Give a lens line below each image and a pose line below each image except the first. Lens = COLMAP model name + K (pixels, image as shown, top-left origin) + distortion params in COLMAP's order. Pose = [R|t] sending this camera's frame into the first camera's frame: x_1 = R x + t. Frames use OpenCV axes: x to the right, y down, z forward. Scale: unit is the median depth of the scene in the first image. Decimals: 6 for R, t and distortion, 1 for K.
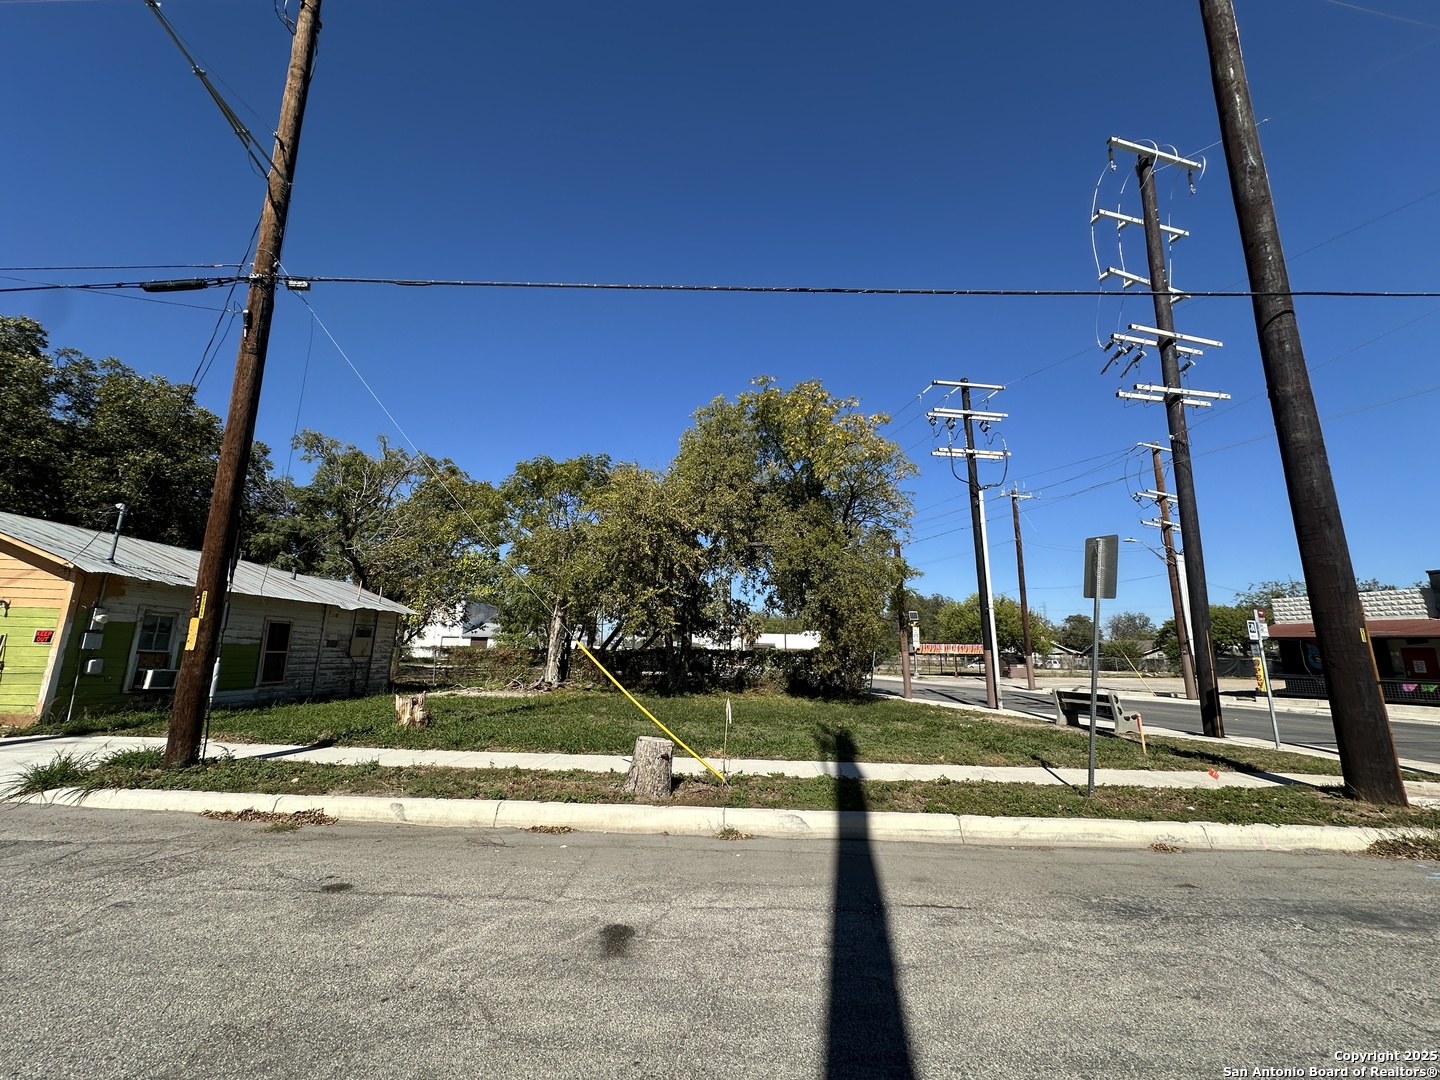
lens RADIAL K [[573.8, 0, 720.7], [0, 573.8, 540.5], [0, 0, 1]] dist [-0.002248, 0.000619]
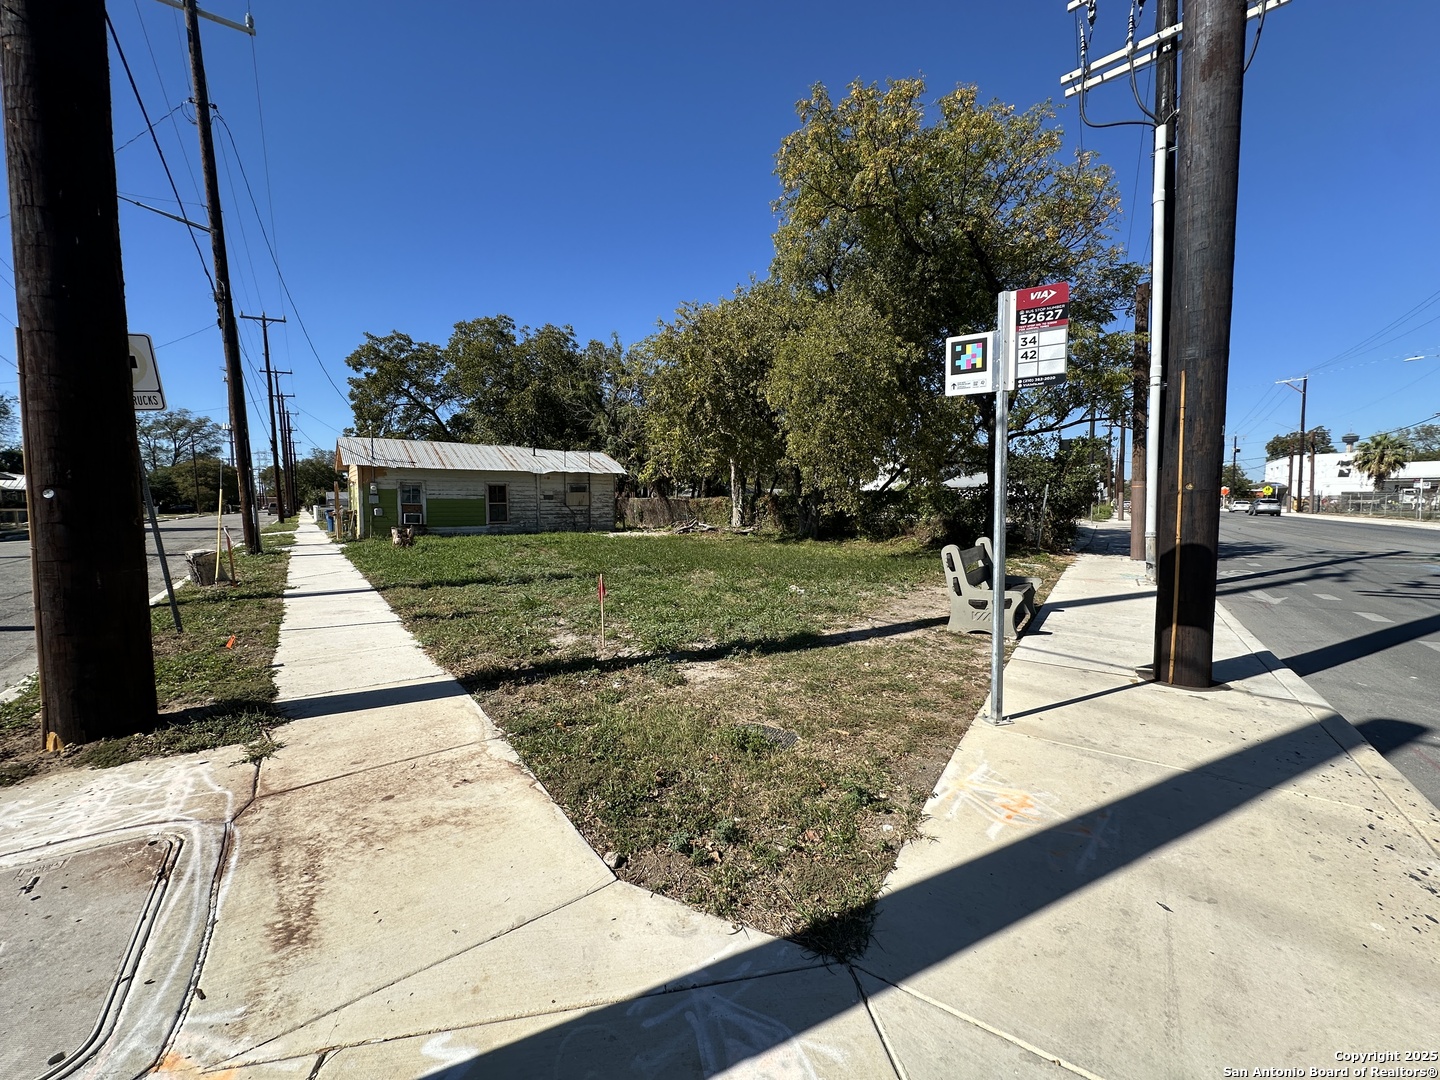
lens RADIAL K [[573.8, 0, 719.9], [0, 573.8, 542.6], [0, 0, 1]] dist [-0.002248, 0.000619]
pose [[0.607380, 0.031138, -0.793801, 0.901616], [0.172356, 0.970265, 0.169939, 0.143197], [0.775489, -0.240034, 0.583953, 0.552692]]
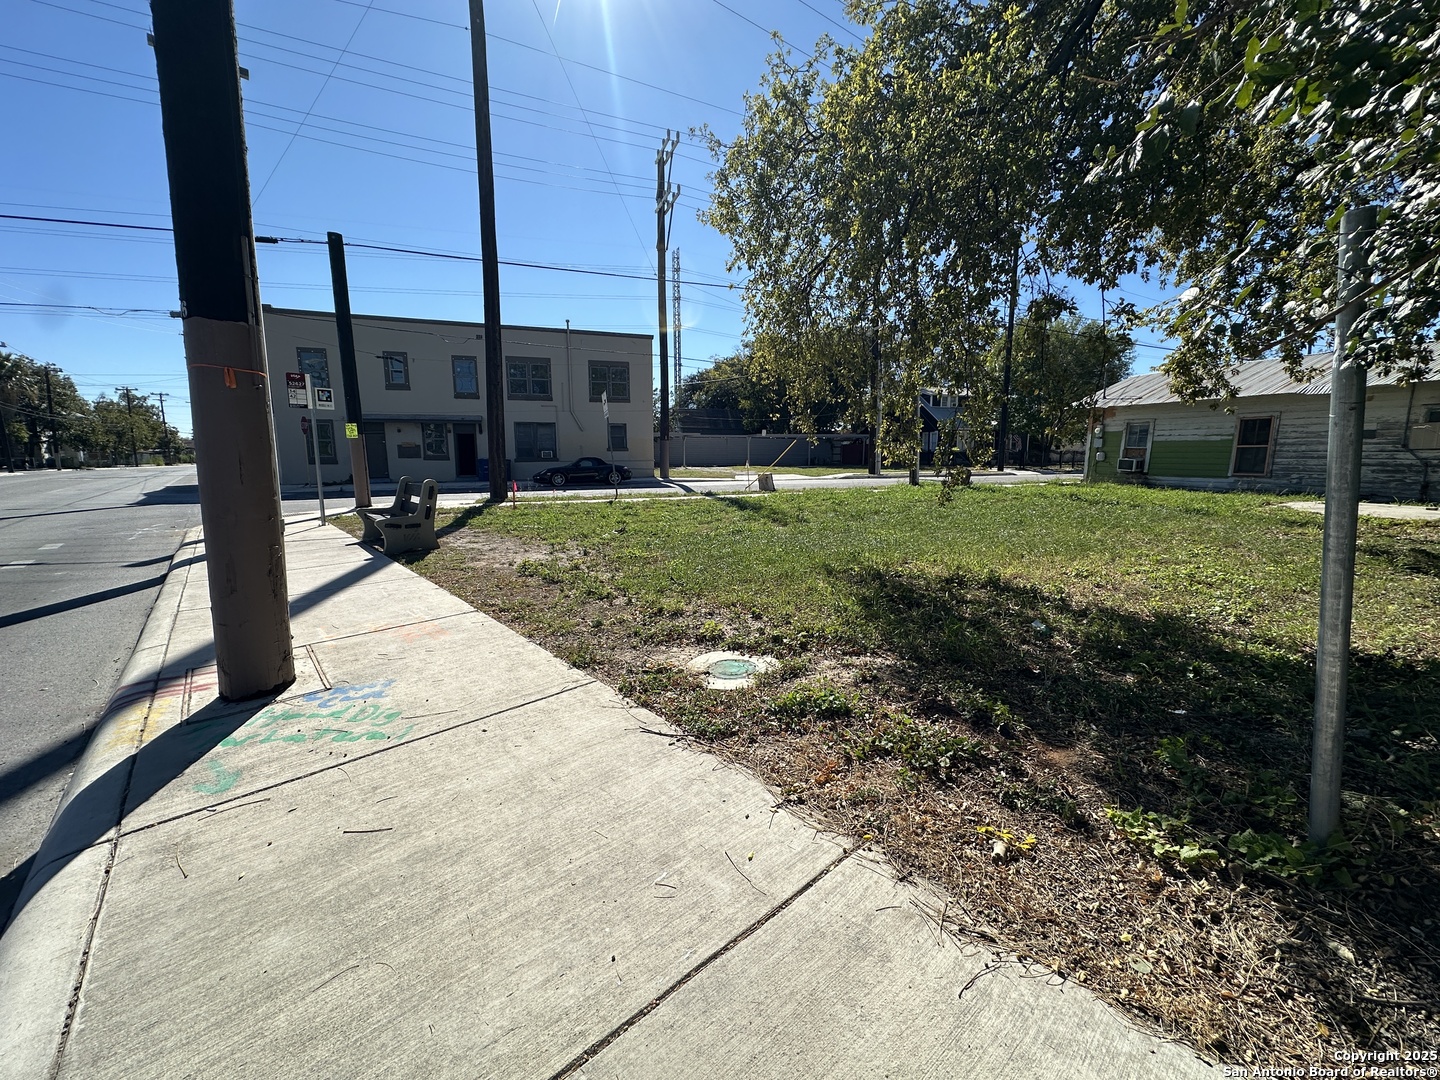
lens RADIAL K [[573.8, 0, 718.9], [0, 573.8, 543.1], [0, 0, 1]] dist [-0.002248, 0.000619]
pose [[-0.920079, 0.048660, -0.388700, 0.580513], [0.067041, 0.997176, -0.033856, 0.360892], [0.385954, -0.057209, -0.920742, 1.667199]]
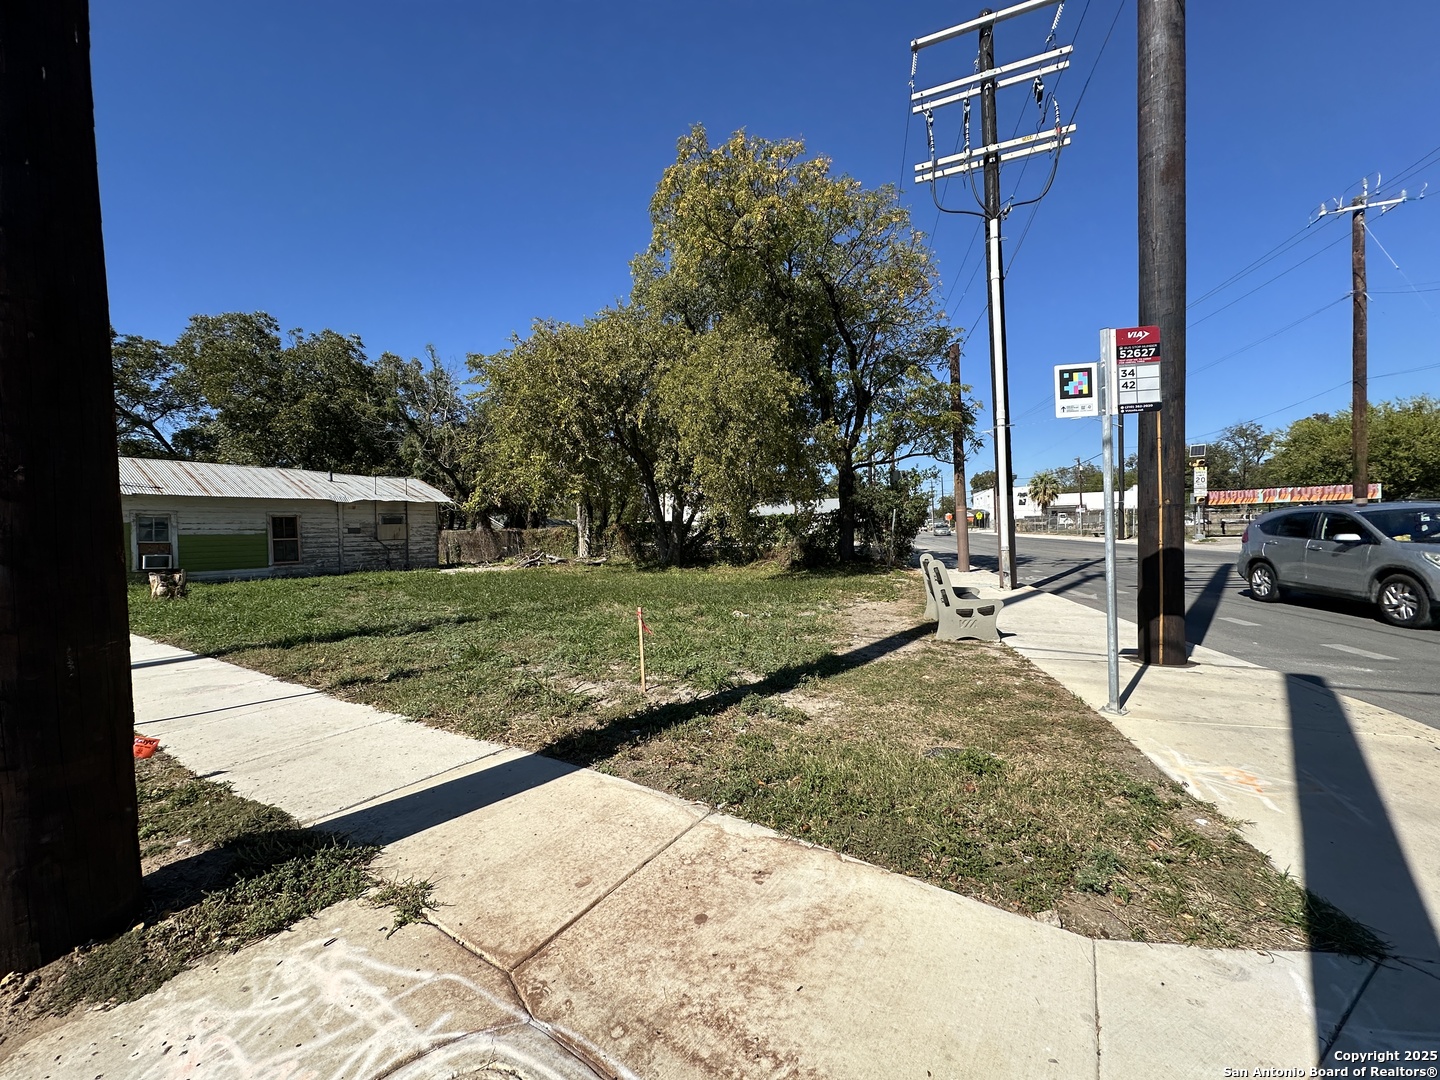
lens RADIAL K [[573.8, 0, 720.5], [0, 573.8, 542.1], [0, 0, 1]] dist [-0.002248, 0.000619]
pose [[0.846622, -0.031776, -0.531245, 0.757274], [0.146168, 0.973712, 0.174700, 0.125822], [0.511728, -0.225556, 0.829010, 0.460525]]
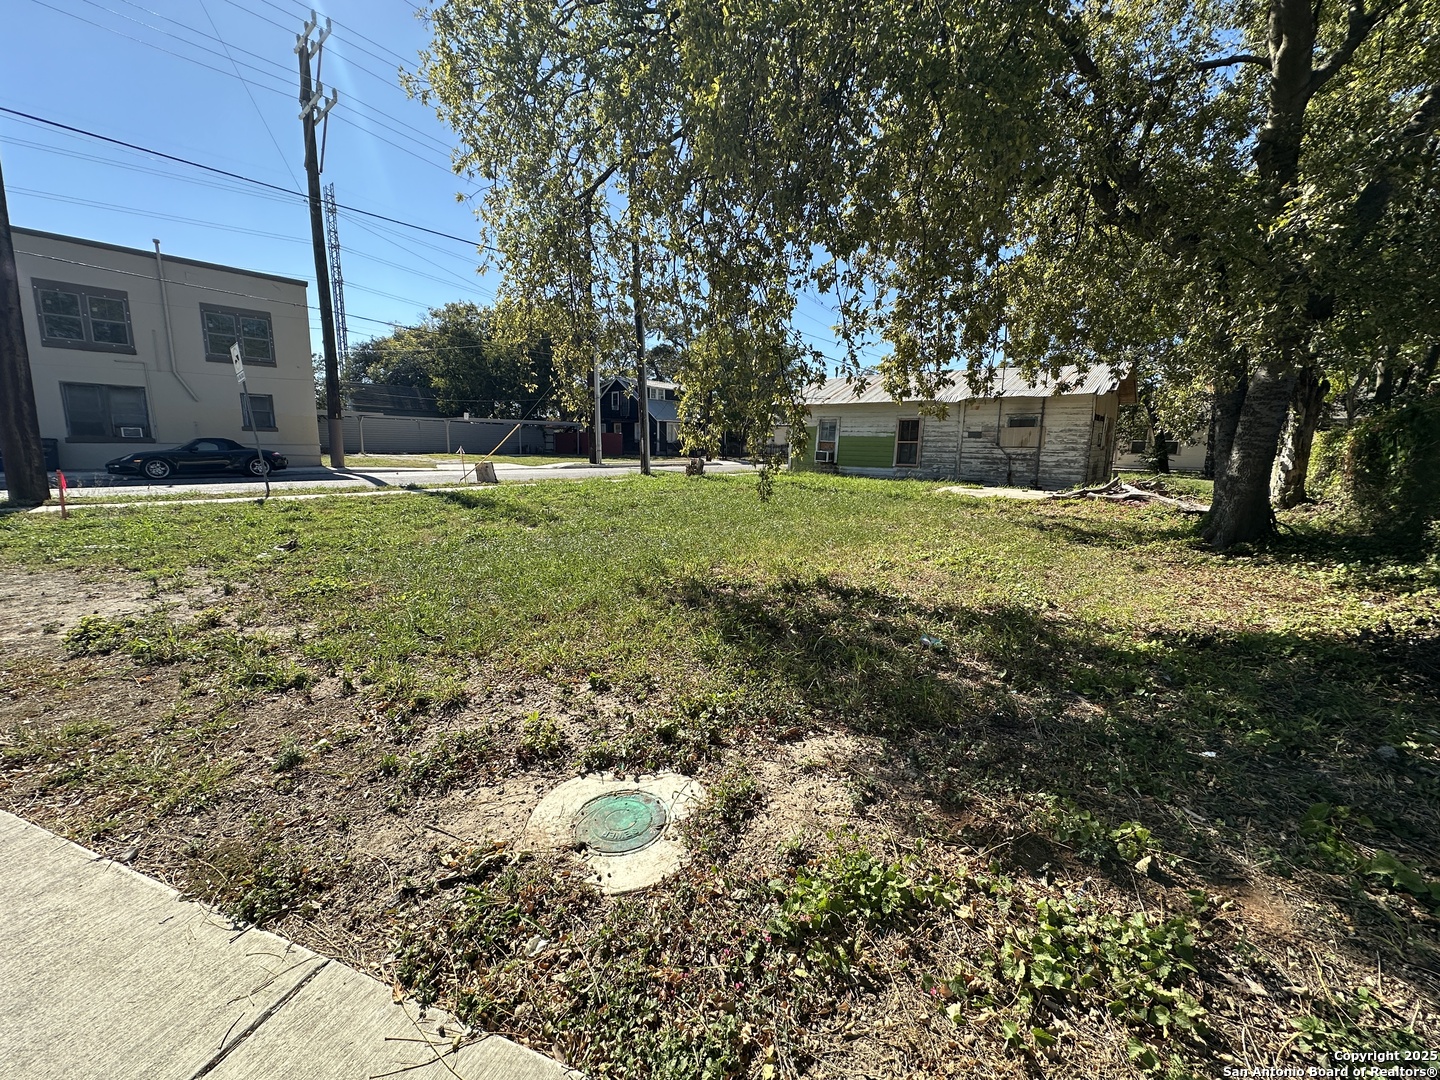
lens RADIAL K [[573.8, 0, 721.4], [0, 573.8, 542.5], [0, 0, 1]] dist [-0.002248, 0.000619]
pose [[-0.617442, 0.105111, -0.779562, 0.565278], [0.127959, 0.991253, 0.032305, 0.342201], [0.776139, -0.079805, -0.625491, 1.549755]]
